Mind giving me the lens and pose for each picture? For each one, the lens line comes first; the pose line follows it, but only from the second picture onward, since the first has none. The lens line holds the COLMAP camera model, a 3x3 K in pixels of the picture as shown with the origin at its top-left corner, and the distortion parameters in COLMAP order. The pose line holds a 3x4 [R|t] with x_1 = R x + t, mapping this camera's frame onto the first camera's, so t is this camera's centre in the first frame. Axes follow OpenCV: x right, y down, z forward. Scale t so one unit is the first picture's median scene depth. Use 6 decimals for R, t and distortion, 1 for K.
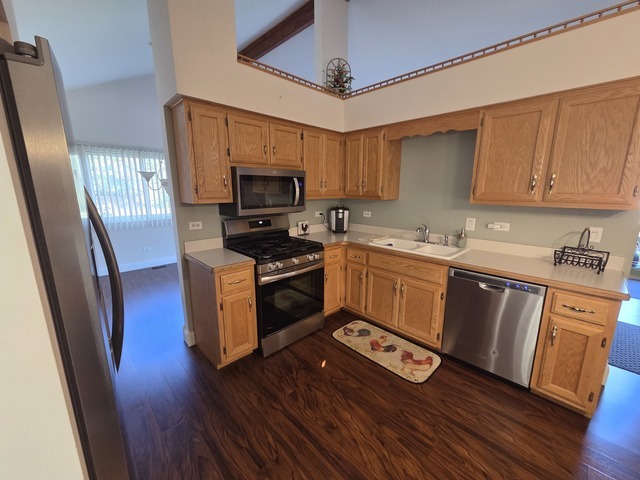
lens RADIAL K [[255.4, 0, 320.6], [0, 255.4, 239.8], [0, 0, 1]] dist [0.000209, 0.000060]
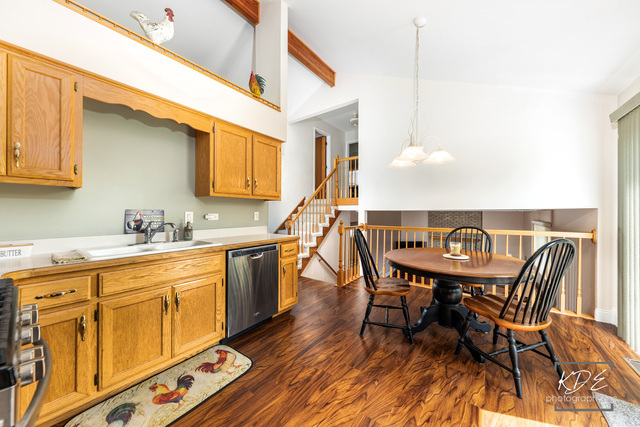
lens RADIAL K [[222.8, 0, 312.8], [0, 222.8, 214.2], [0, 0, 1]] dist [0.001923, -0.000070]
pose [[-0.129461, -0.007744, 0.991554, -0.544590], [0.191561, 0.980937, 0.032672, -0.007805], [-0.972905, 0.194172, -0.125510, 0.851785]]
